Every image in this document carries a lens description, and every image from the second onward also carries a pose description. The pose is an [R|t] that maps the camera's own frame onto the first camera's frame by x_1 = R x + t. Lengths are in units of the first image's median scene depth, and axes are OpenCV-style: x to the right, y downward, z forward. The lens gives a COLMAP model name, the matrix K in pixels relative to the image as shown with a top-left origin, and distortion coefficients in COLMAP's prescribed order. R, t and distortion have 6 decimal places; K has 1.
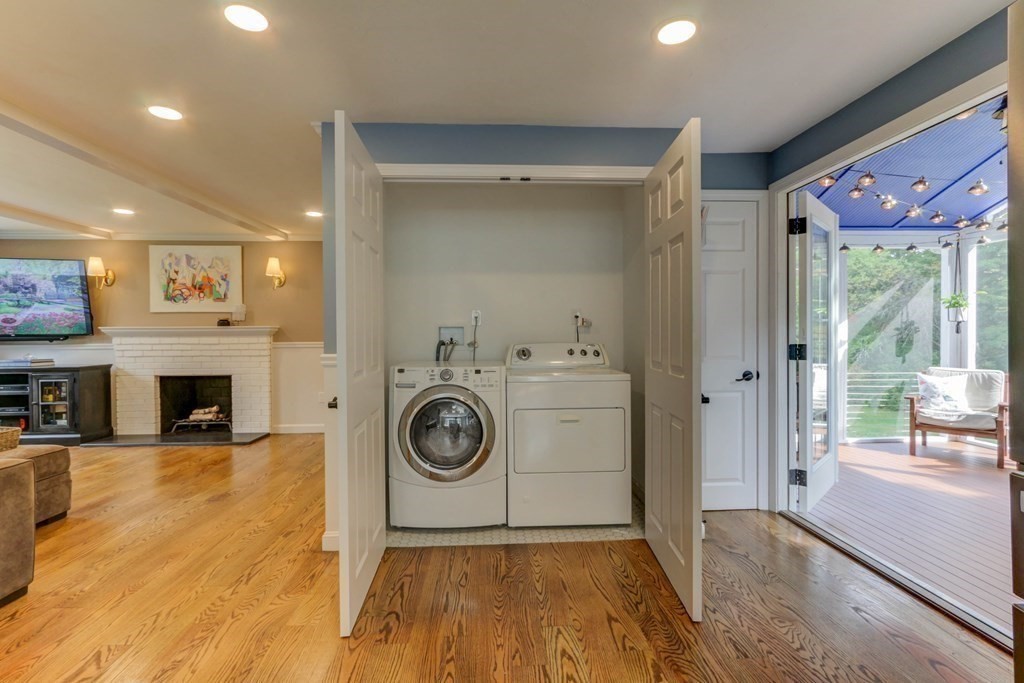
lens RADIAL K [[475.5, 0, 511.7], [0, 475.5, 337.2], [0, 0, 1]] dist [-0.002193, 0.005497]
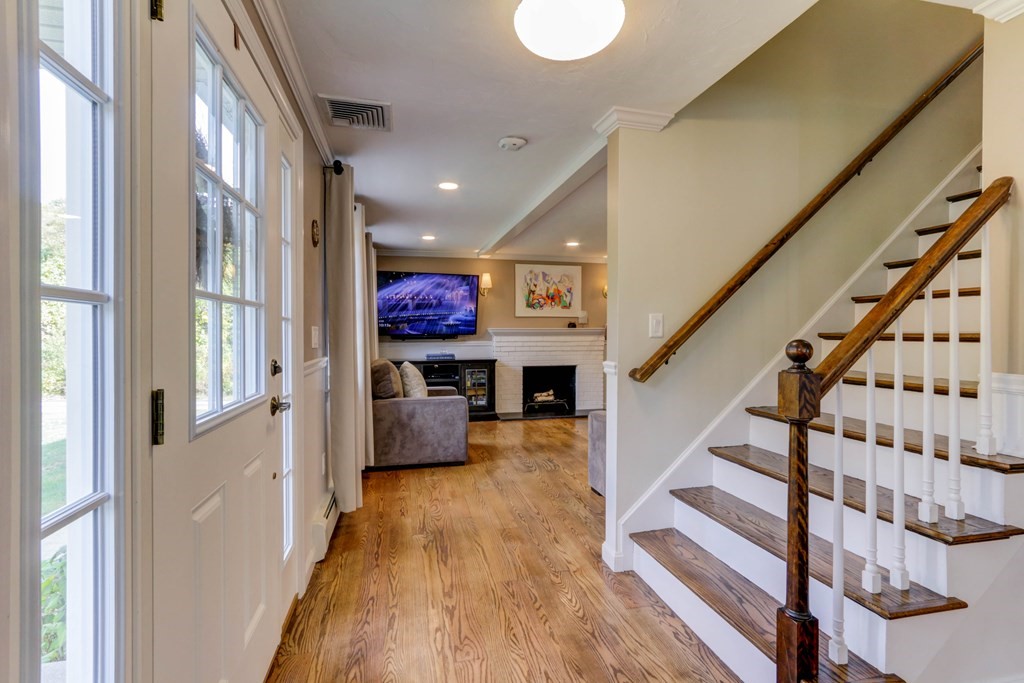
lens RADIAL K [[475.5, 0, 511.7], [0, 475.5, 337.2], [0, 0, 1]] dist [-0.002193, 0.005497]
pose [[0.985760, 0.002536, 0.168138, -0.982432], [-0.002385, 0.999997, -0.001096, 0.004356], [-0.168140, 0.000679, 0.985763, -0.252209]]
